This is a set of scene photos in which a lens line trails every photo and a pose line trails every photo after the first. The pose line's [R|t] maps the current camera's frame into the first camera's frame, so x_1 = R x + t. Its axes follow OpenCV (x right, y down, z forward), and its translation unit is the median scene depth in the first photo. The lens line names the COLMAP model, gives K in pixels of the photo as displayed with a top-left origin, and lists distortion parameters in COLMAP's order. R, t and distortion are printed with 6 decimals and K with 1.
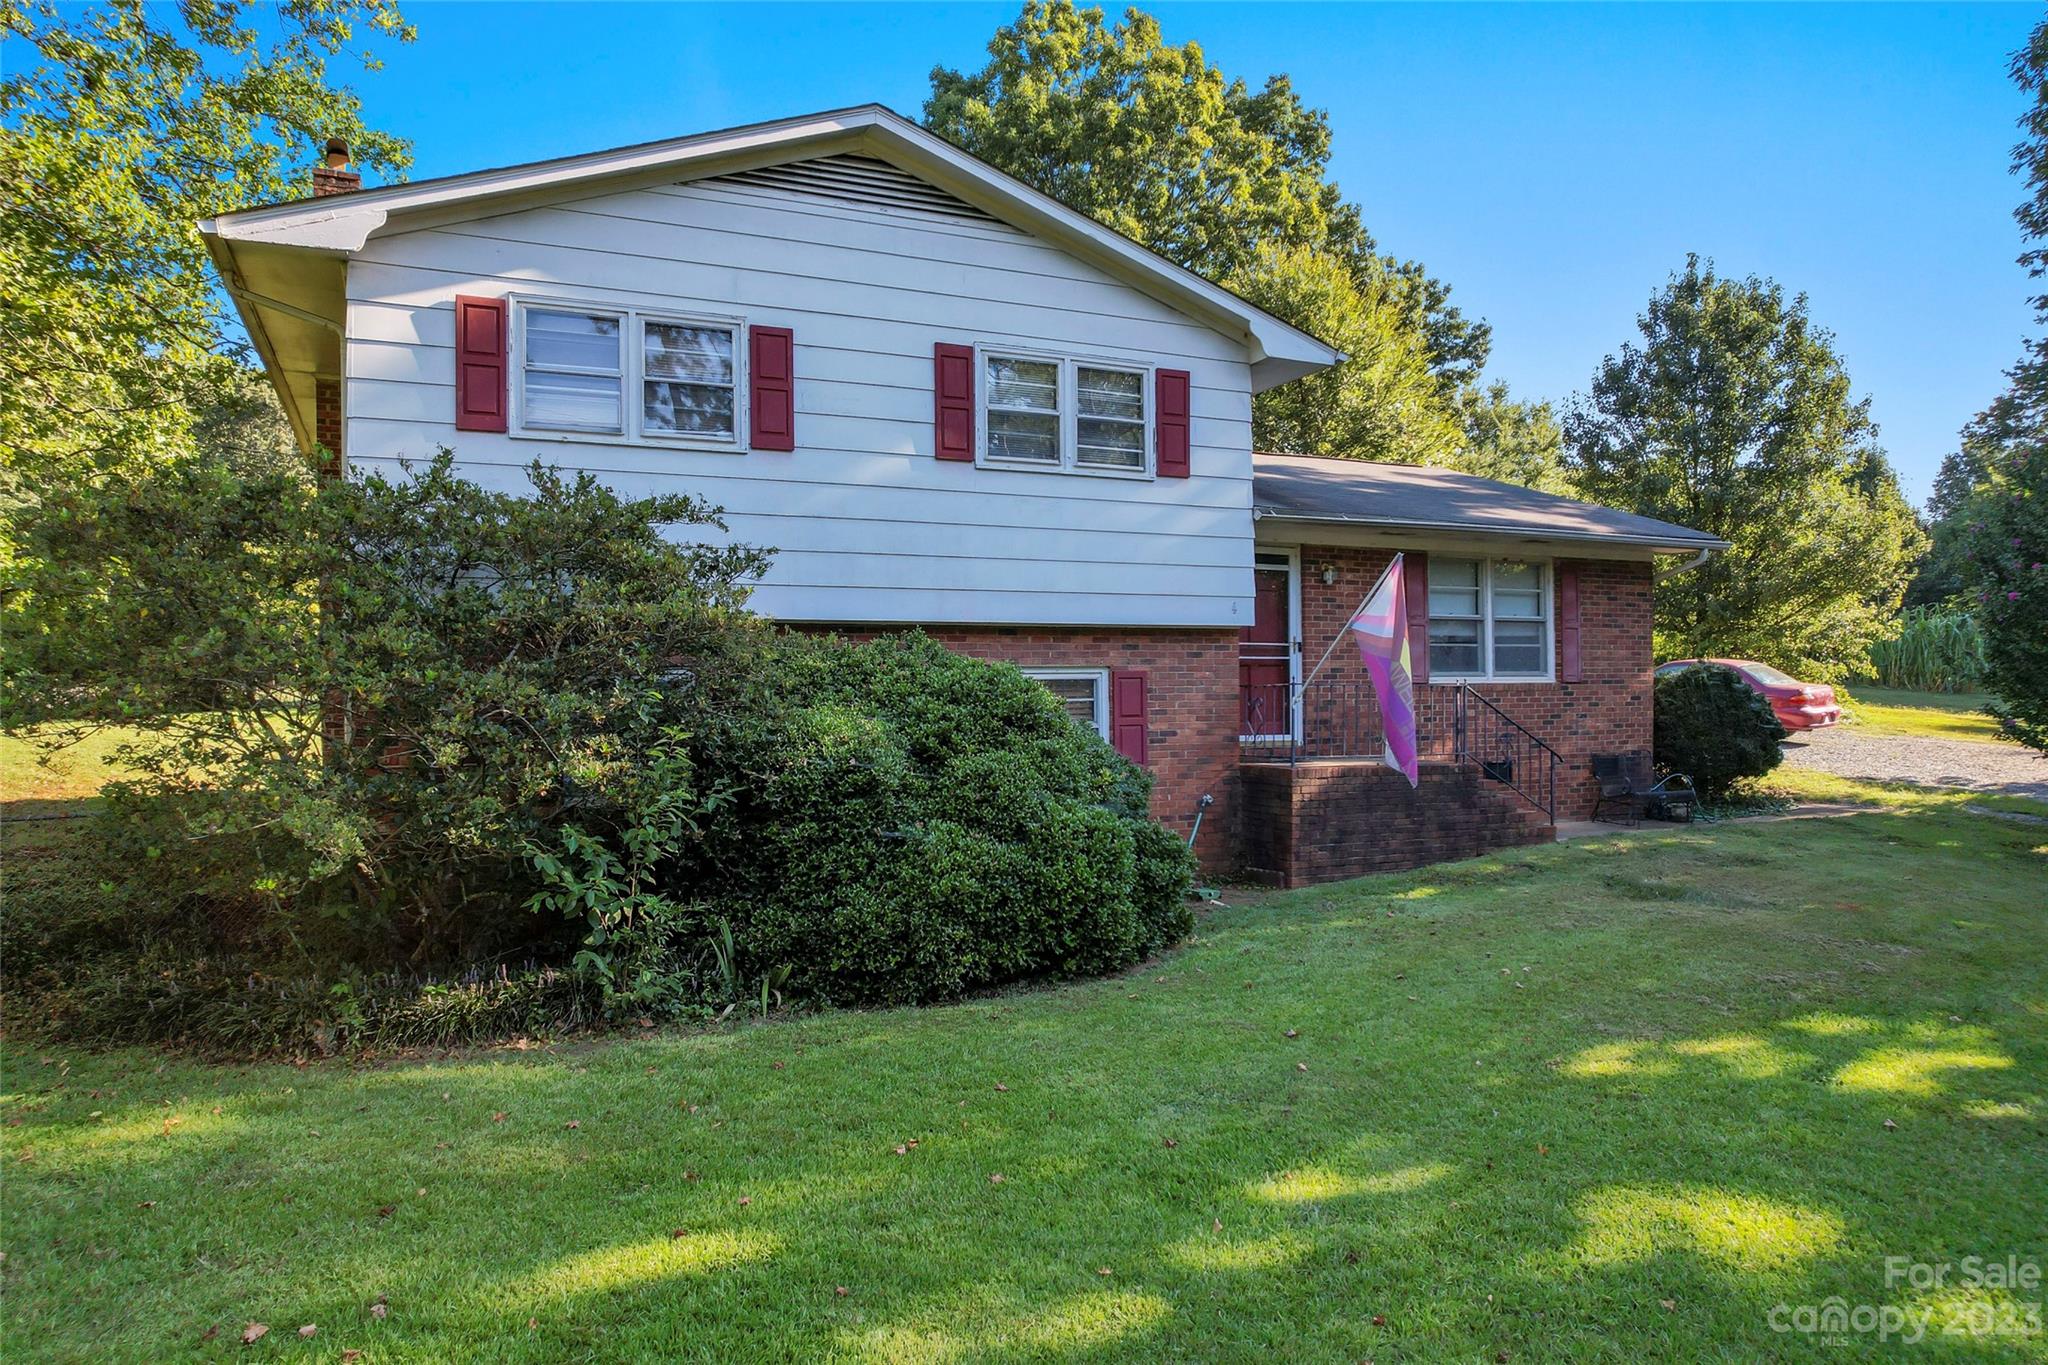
lens RADIAL K [[1303.7, 0, 1027.2], [0, 1303.7, 707.2], [0, 0, 1]] dist [-0.062900, 0.035813]
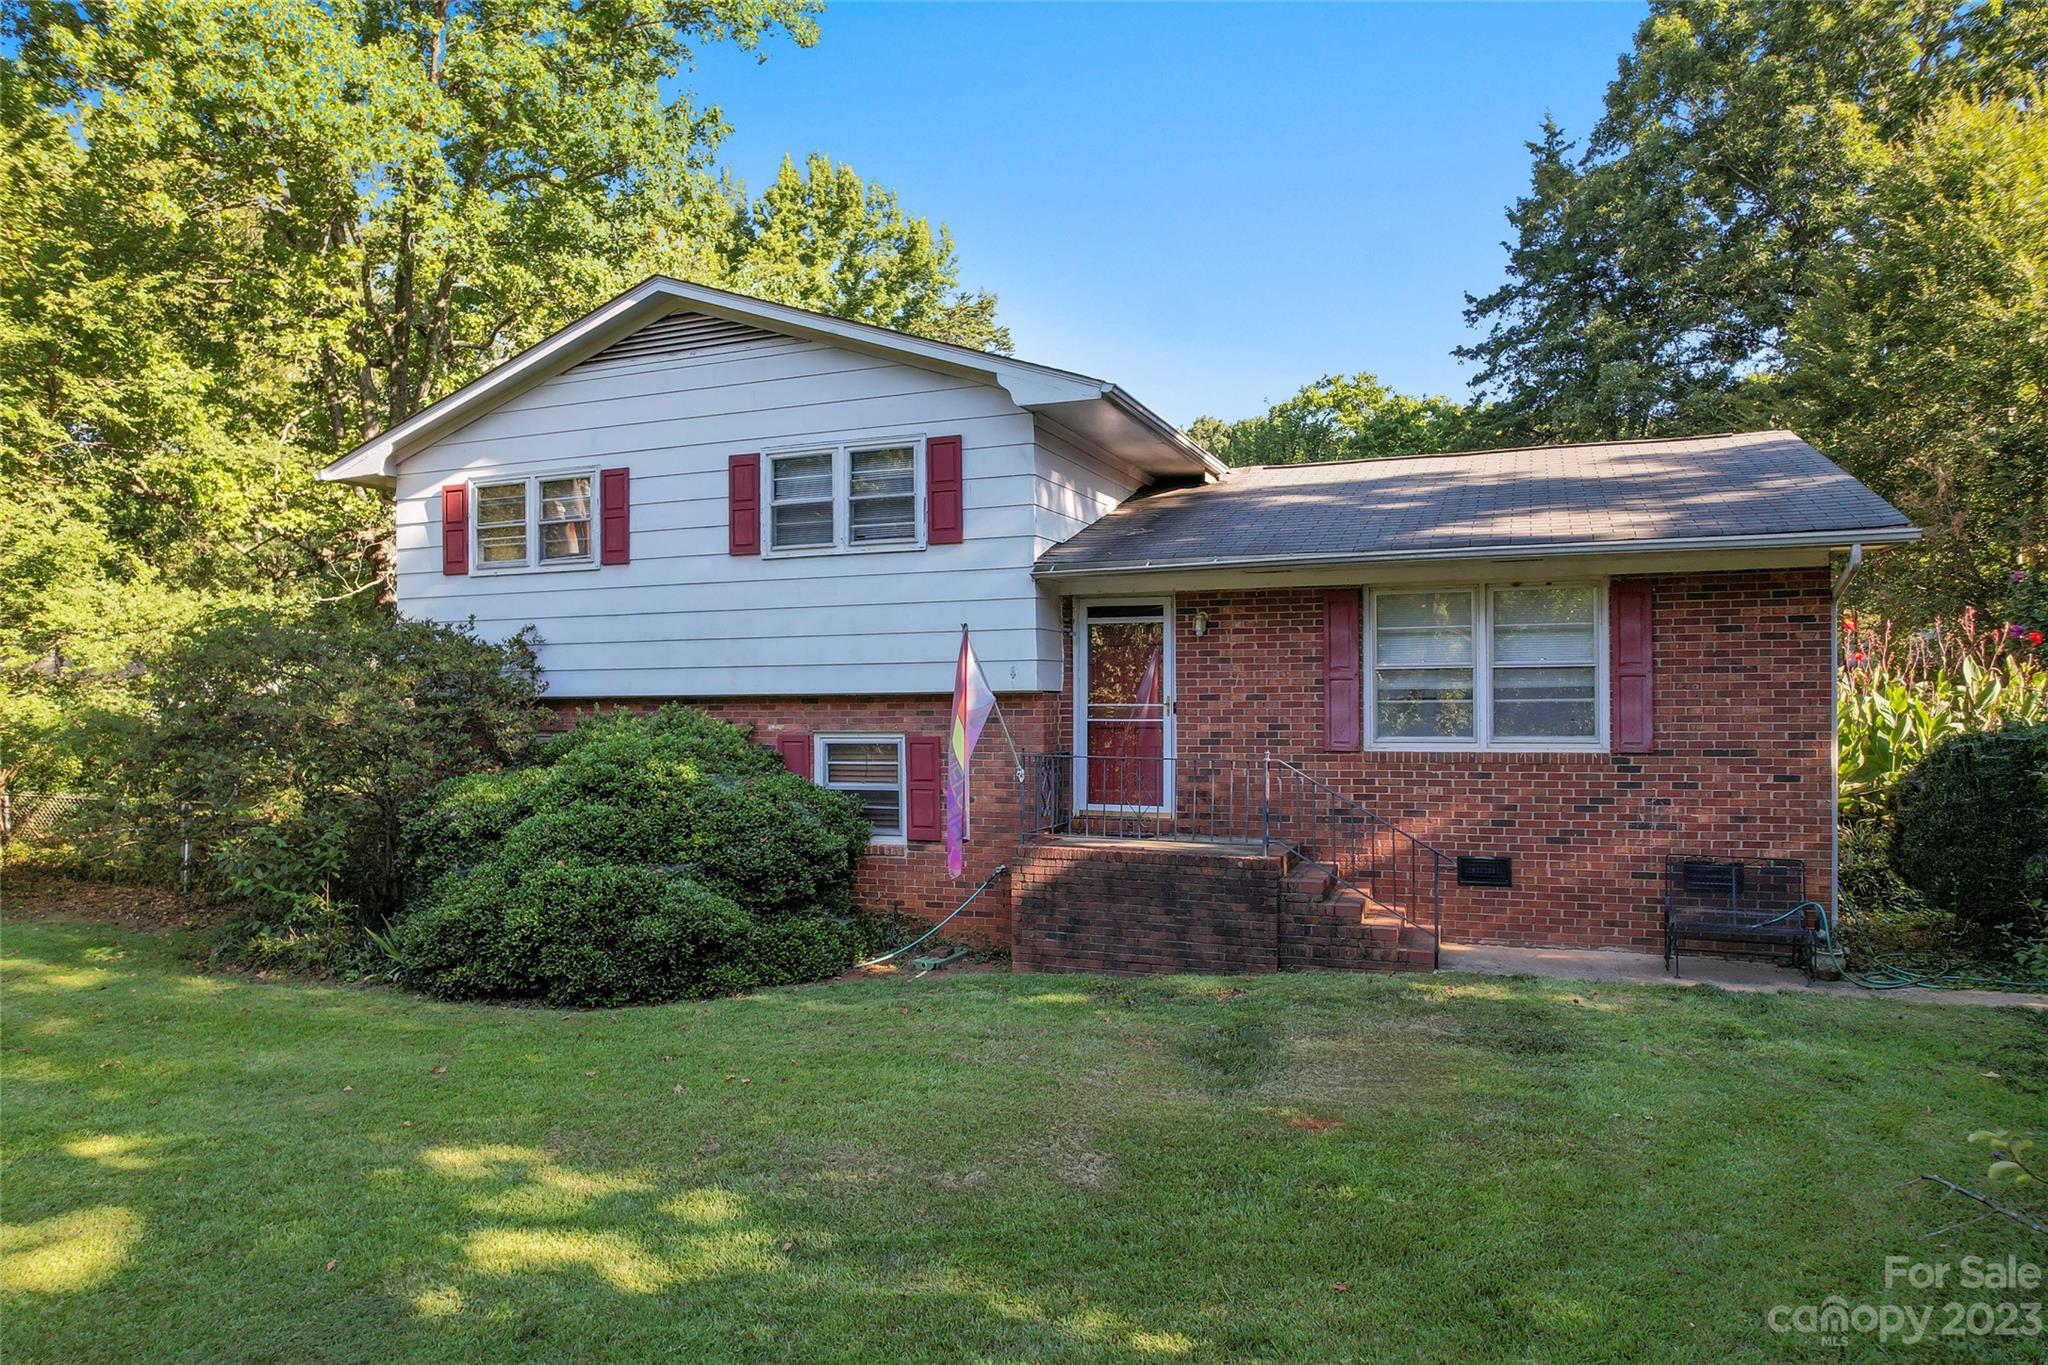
lens RADIAL K [[1303.7, 0, 1027.2], [0, 1303.7, 707.2], [0, 0, 1]] dist [-0.062900, 0.035813]
pose [[0.684950, 0.009654, -0.728526, 0.907792], [-0.006296, 0.999953, 0.007332, -0.060642], [0.728563, -0.000435, 0.684979, 0.369269]]
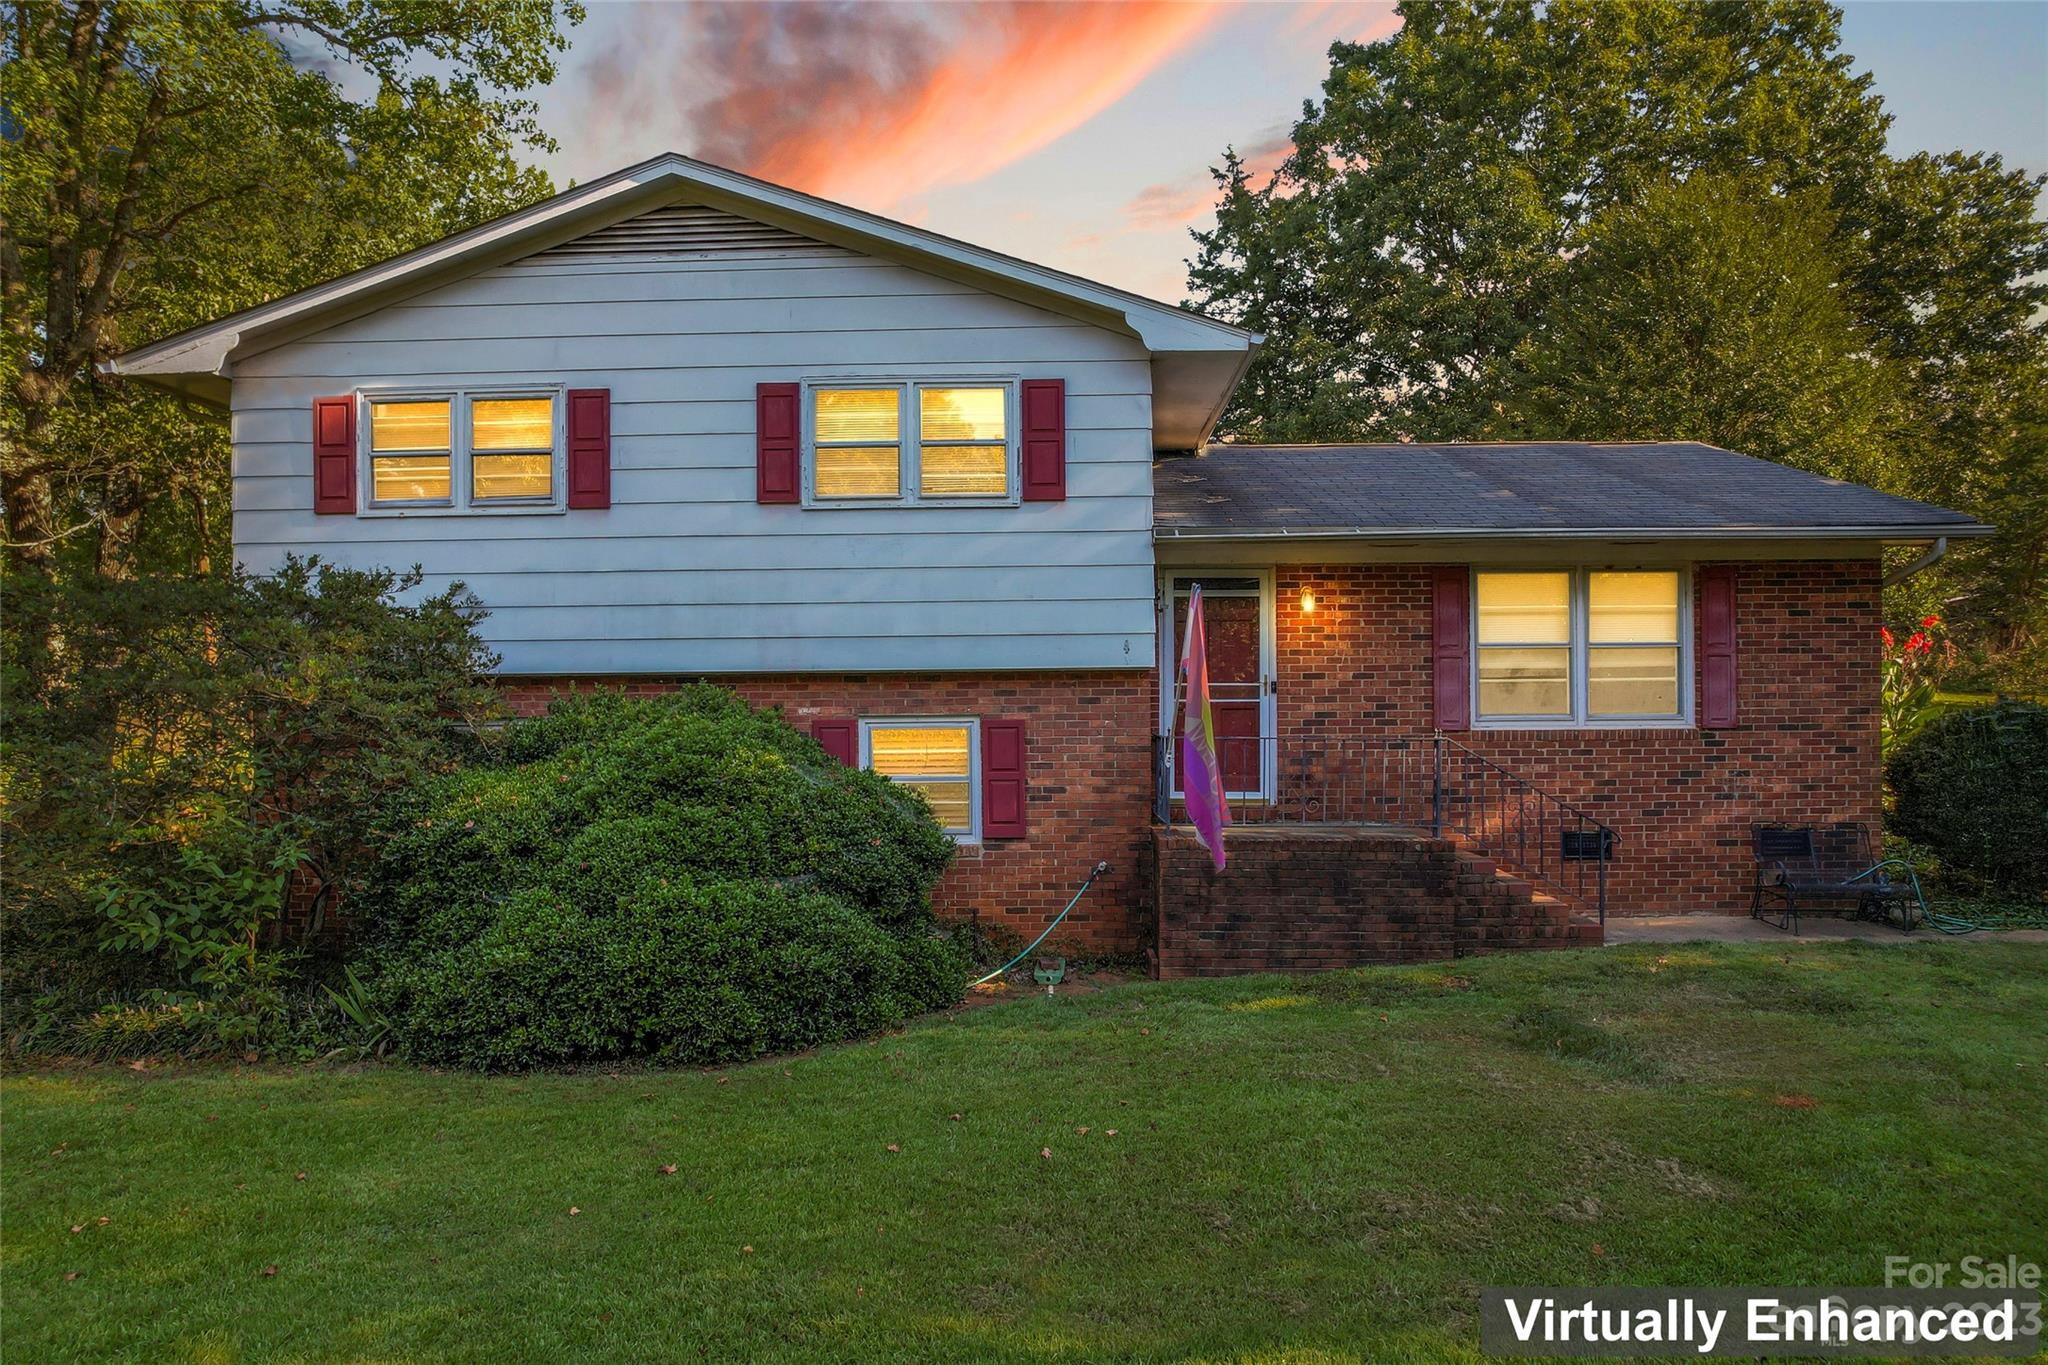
lens RADIAL K [[1303.7, 0, 1027.2], [0, 1303.7, 707.2], [0, 0, 1]] dist [-0.062900, 0.035813]
pose [[0.894064, 0.006587, -0.447891, 0.511147], [-0.005657, 0.999978, 0.003414, -0.040786], [0.447903, -0.000519, 0.894082, 0.209875]]
